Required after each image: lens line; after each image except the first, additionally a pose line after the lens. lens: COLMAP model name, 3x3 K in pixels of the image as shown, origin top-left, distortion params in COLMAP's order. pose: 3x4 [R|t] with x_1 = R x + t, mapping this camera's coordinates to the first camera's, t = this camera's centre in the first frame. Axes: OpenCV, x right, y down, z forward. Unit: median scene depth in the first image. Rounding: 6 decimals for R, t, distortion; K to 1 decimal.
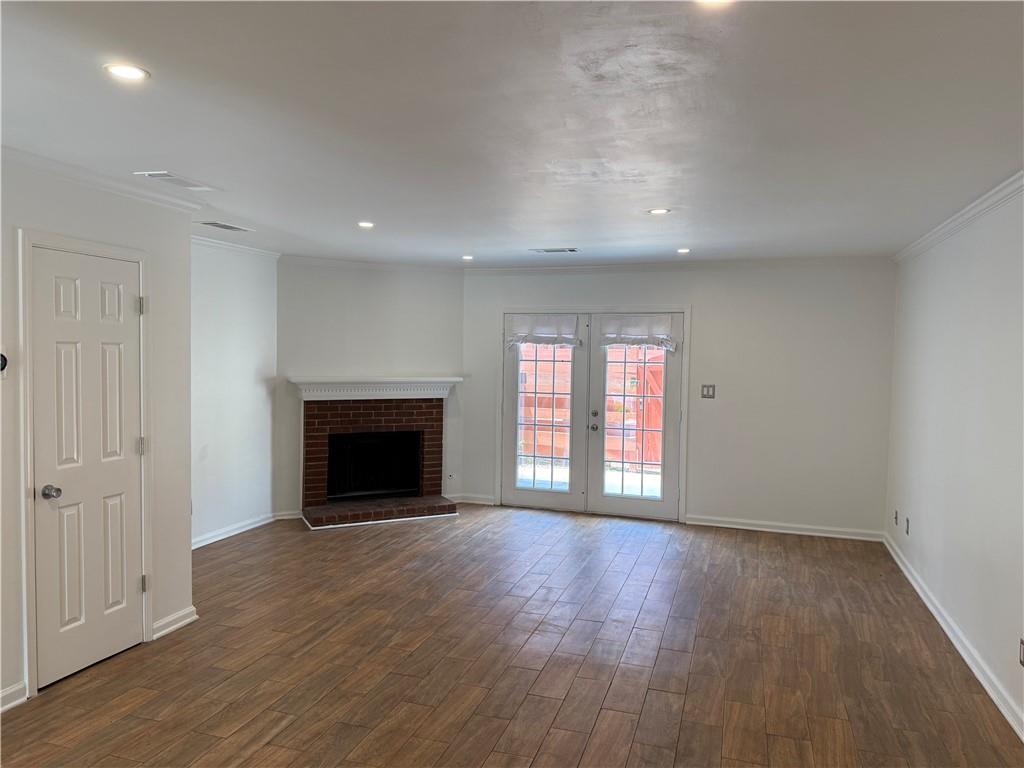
lens RADIAL K [[715.7, 0, 511.9], [0, 715.7, 384.2], [0, 0, 1]] dist [0.007384, -0.005008]
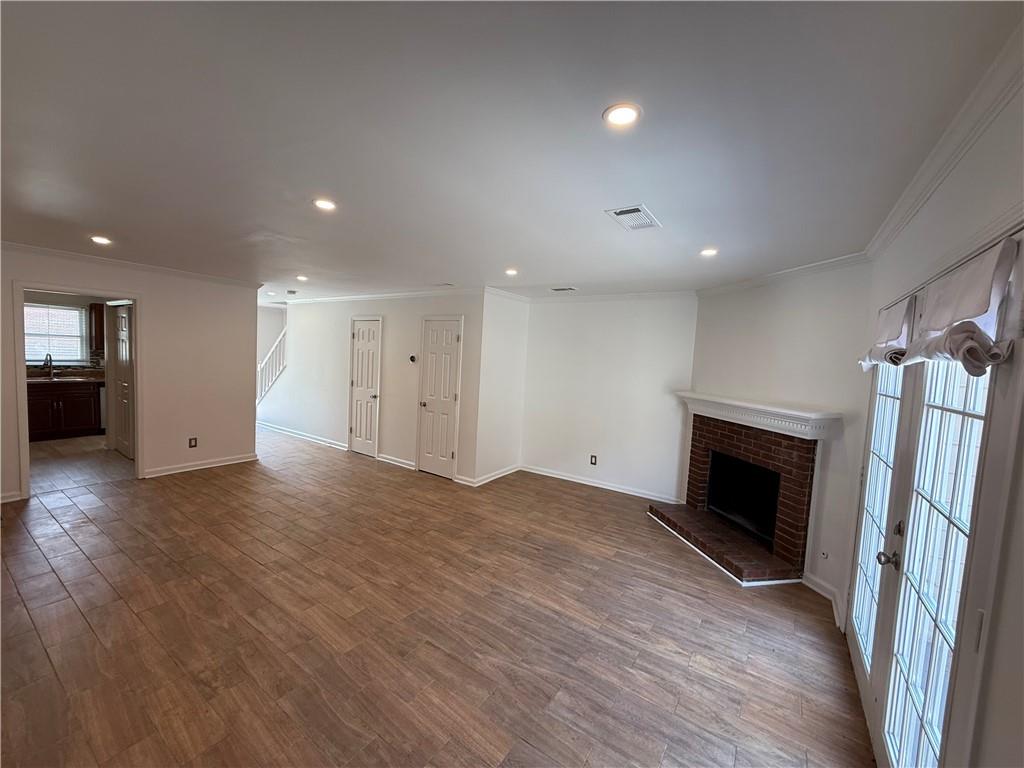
lens RADIAL K [[408.6, 0, 509.2], [0, 408.6, 384.1], [0, 0, 1]] dist [0.000108, 0.000802]
pose [[-0.271456, 0.036599, -0.961755, 0.636544], [-0.101486, 0.992617, 0.066418, -0.055813], [0.957085, 0.115634, -0.265738, 1.320942]]
